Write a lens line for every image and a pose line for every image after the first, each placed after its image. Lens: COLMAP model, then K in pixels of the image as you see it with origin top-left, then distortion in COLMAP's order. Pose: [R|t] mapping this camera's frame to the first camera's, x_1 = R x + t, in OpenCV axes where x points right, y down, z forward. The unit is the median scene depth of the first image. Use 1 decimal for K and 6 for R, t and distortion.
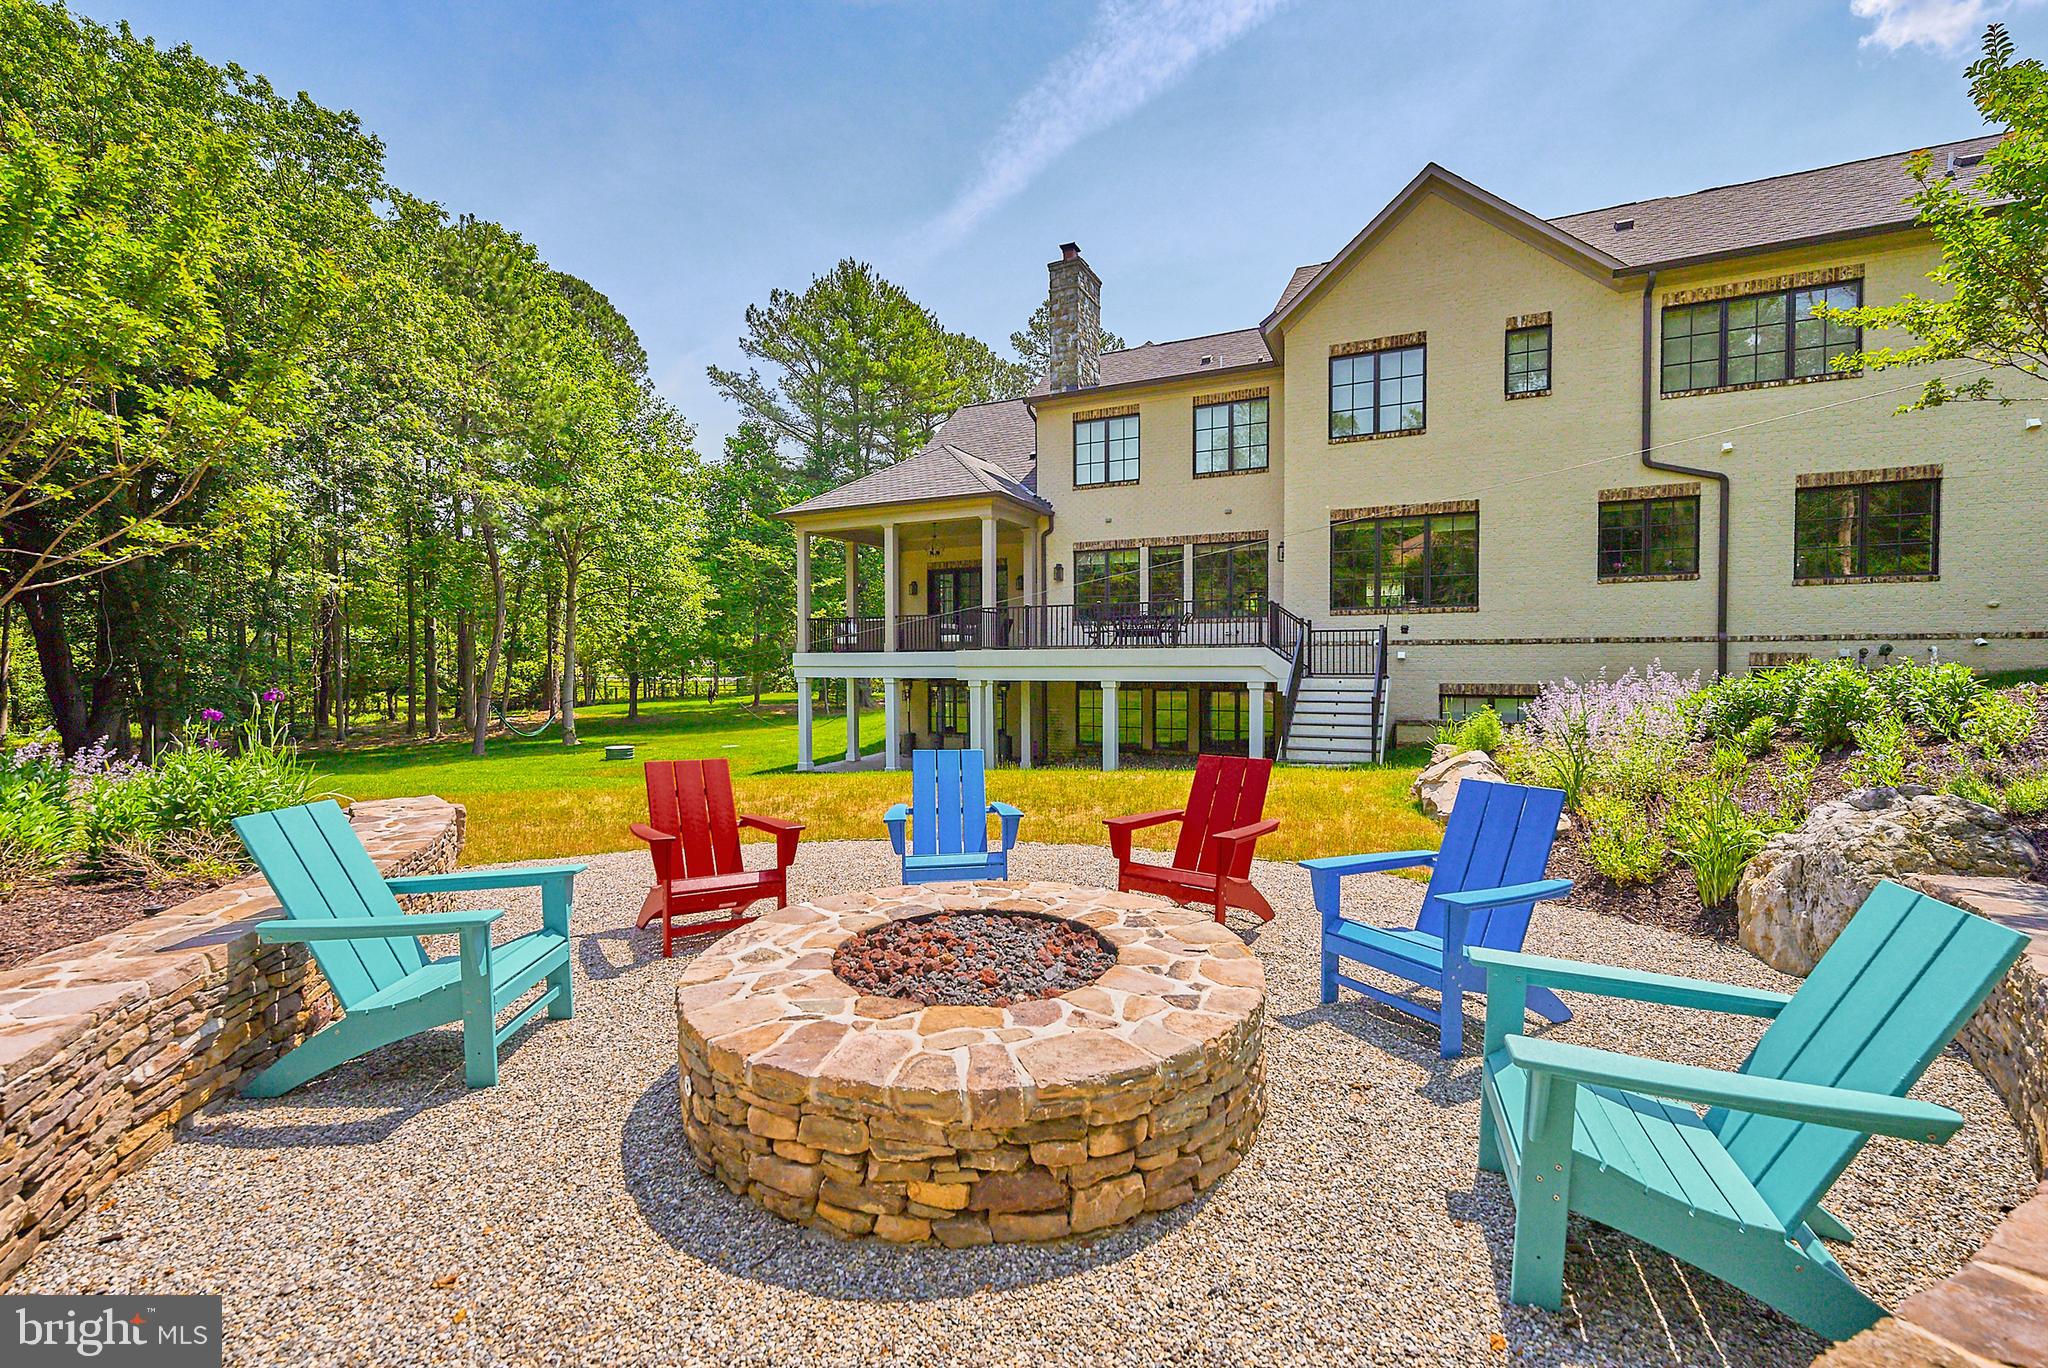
lens RADIAL K [[870.0, 0, 1024.0], [0, 870.0, 684.0], [0, 0, 1]] dist [0.000059, -0.000016]
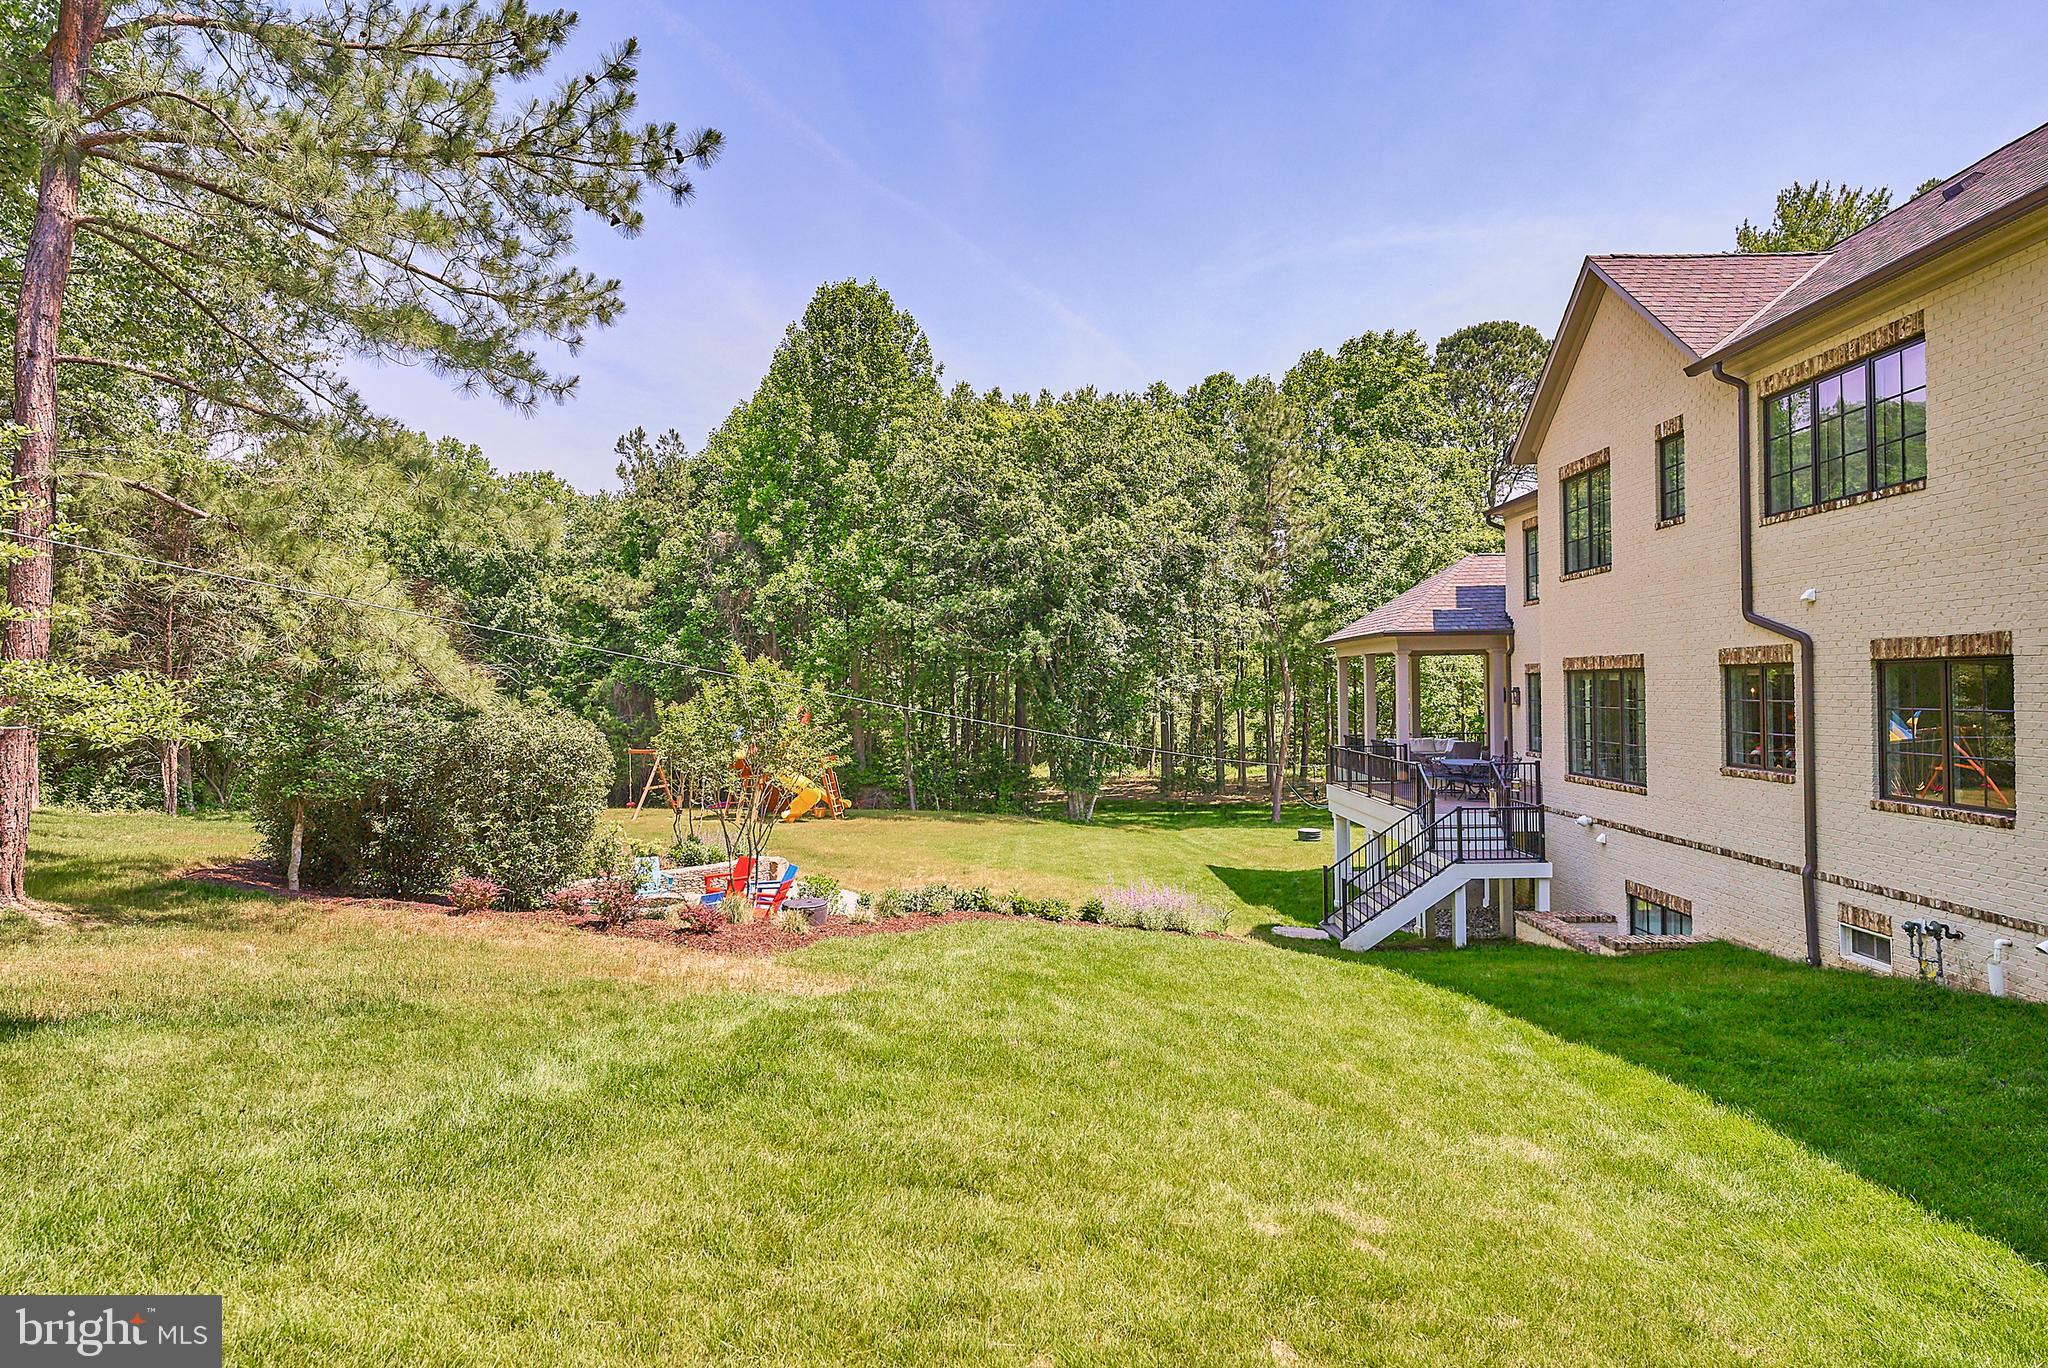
lens RADIAL K [[1114.4, 0, 1024.0], [0, 1114.4, 684.0], [0, 0, 1]] dist [-0.000714, 0.002436]
pose [[0.407032, -0.011654, -0.913340, 1.289711], [0.001424, 0.999925, -0.012124, -0.182864], [0.913413, 0.003634, 0.407018, 0.071082]]
